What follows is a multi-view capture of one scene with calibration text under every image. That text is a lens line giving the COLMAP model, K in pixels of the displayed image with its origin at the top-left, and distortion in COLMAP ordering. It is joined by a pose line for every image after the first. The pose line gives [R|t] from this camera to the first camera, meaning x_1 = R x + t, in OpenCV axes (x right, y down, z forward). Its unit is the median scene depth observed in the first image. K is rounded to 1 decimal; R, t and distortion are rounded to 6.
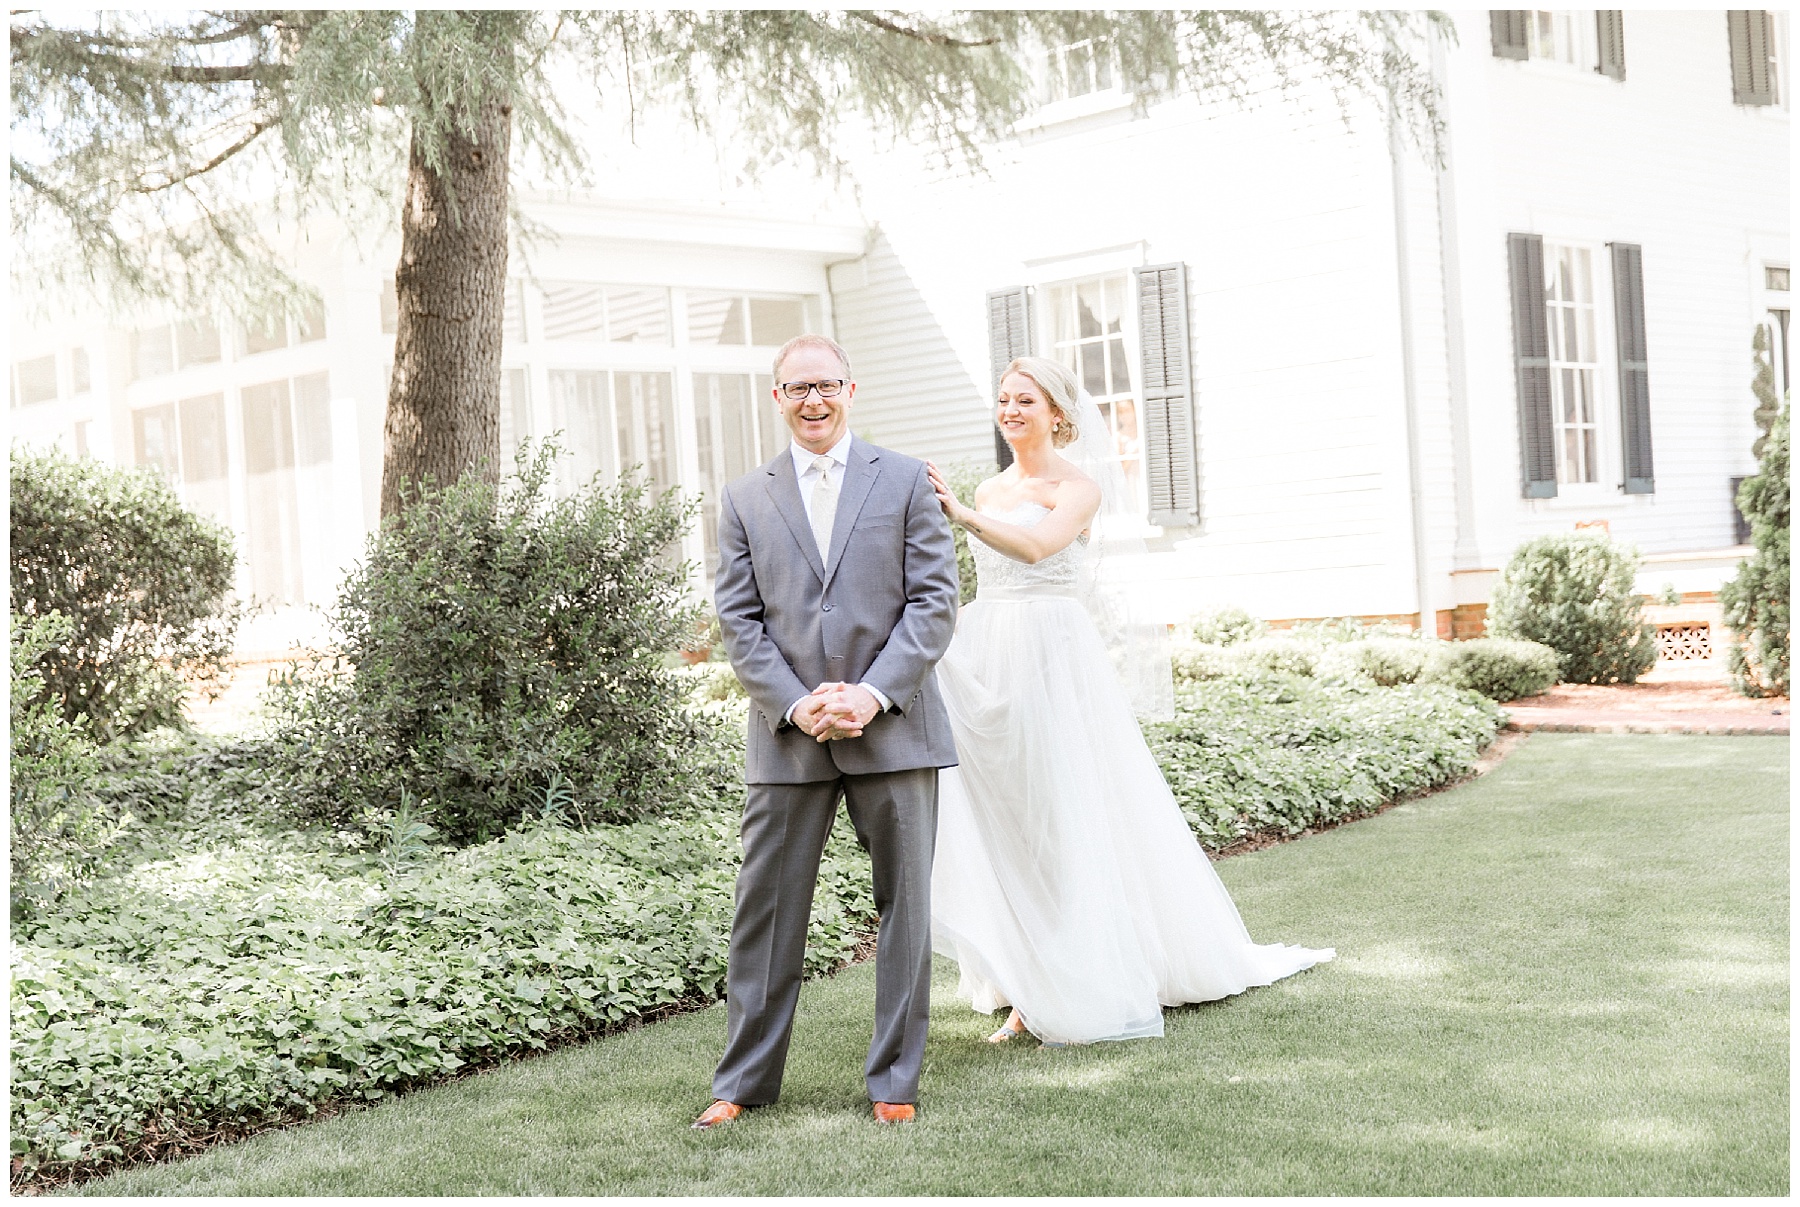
lens RADIAL K [[2531.3, 0, 900.0], [0, 2531.3, 603.5], [0, 0, 1]] dist [0.022239, 0.016078]
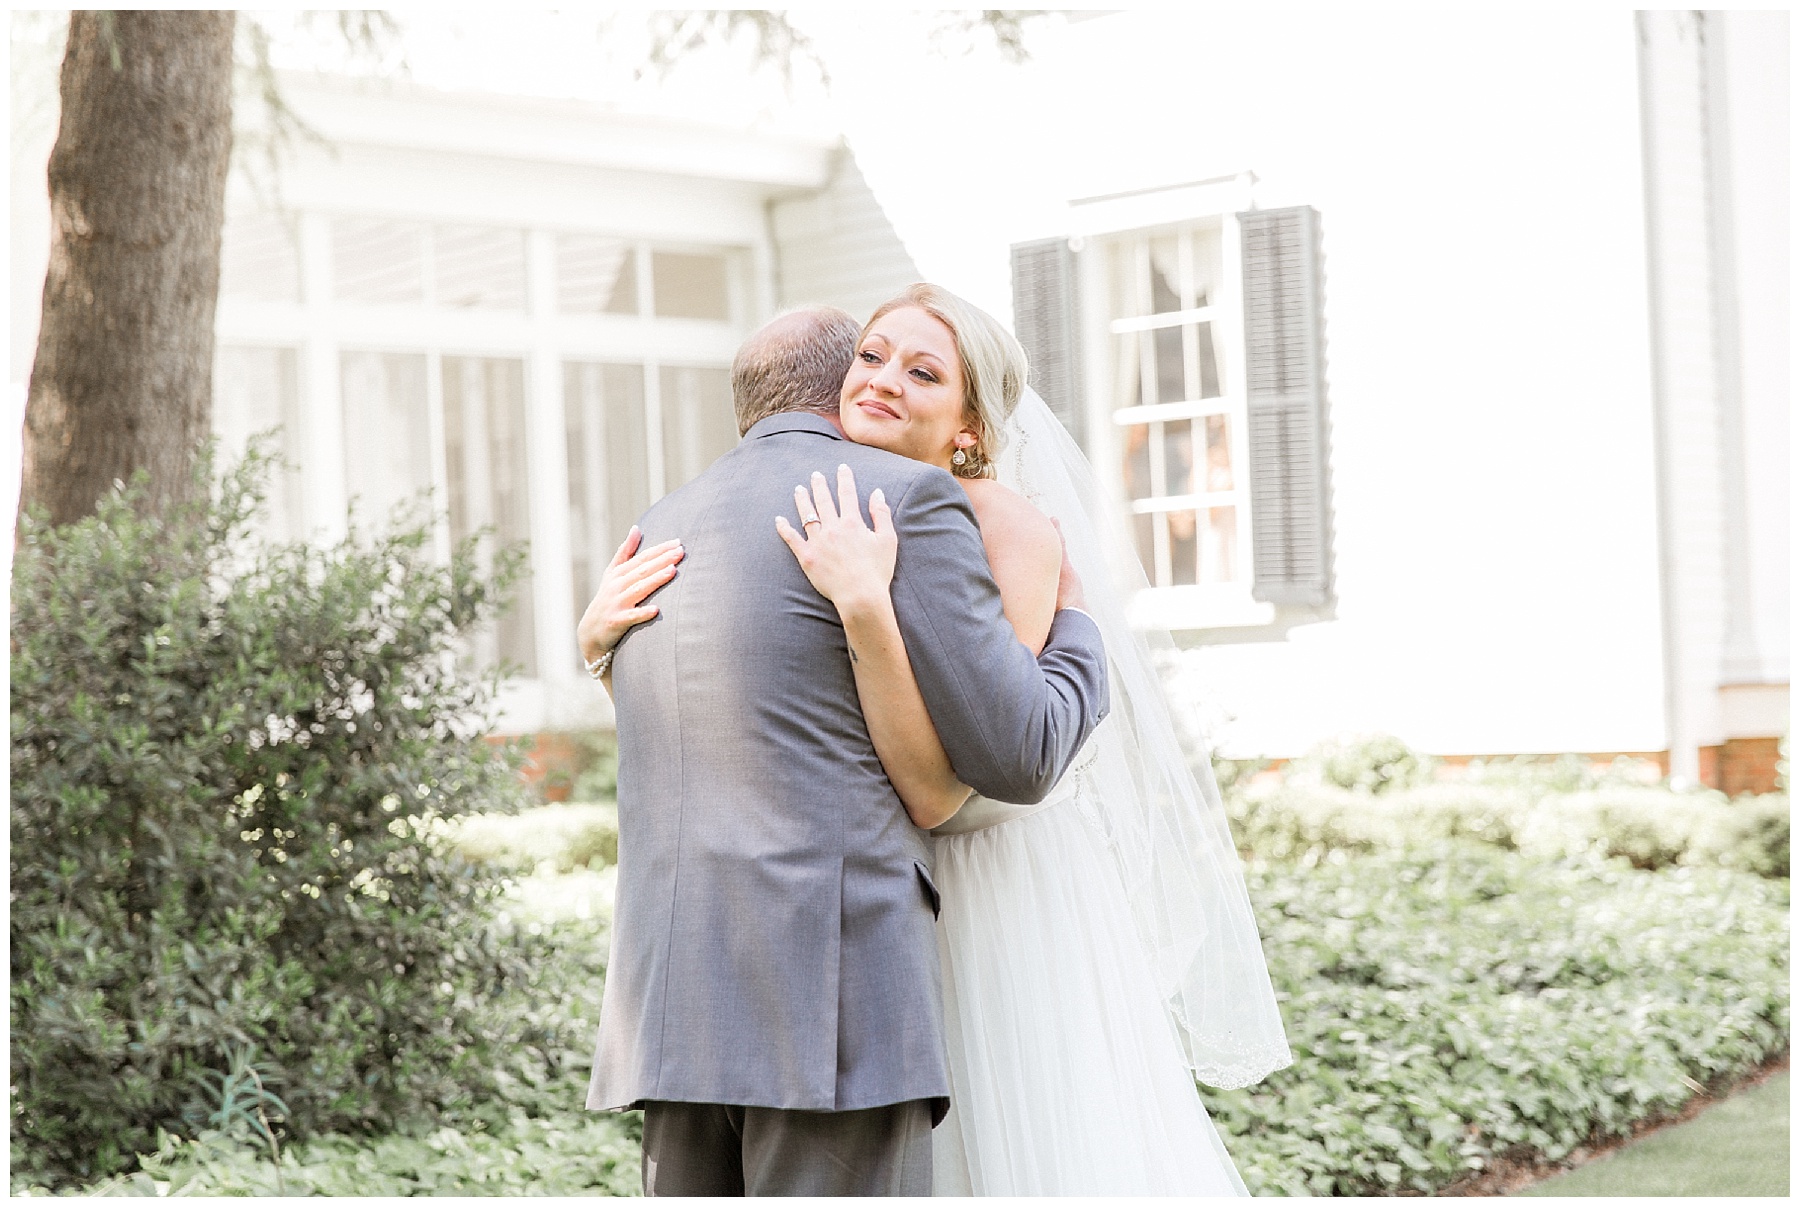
lens RADIAL K [[3607.9, 0, 900.0], [0, 3607.9, 603.5], [0, 0, 1]] dist [-0.018904, -0.046601]
pose [[0.999764, 0.019712, 0.009155, -0.001971], [-0.019452, 0.999427, -0.027704, -0.007864], [-0.009696, 0.027520, 0.999574, 0.165771]]
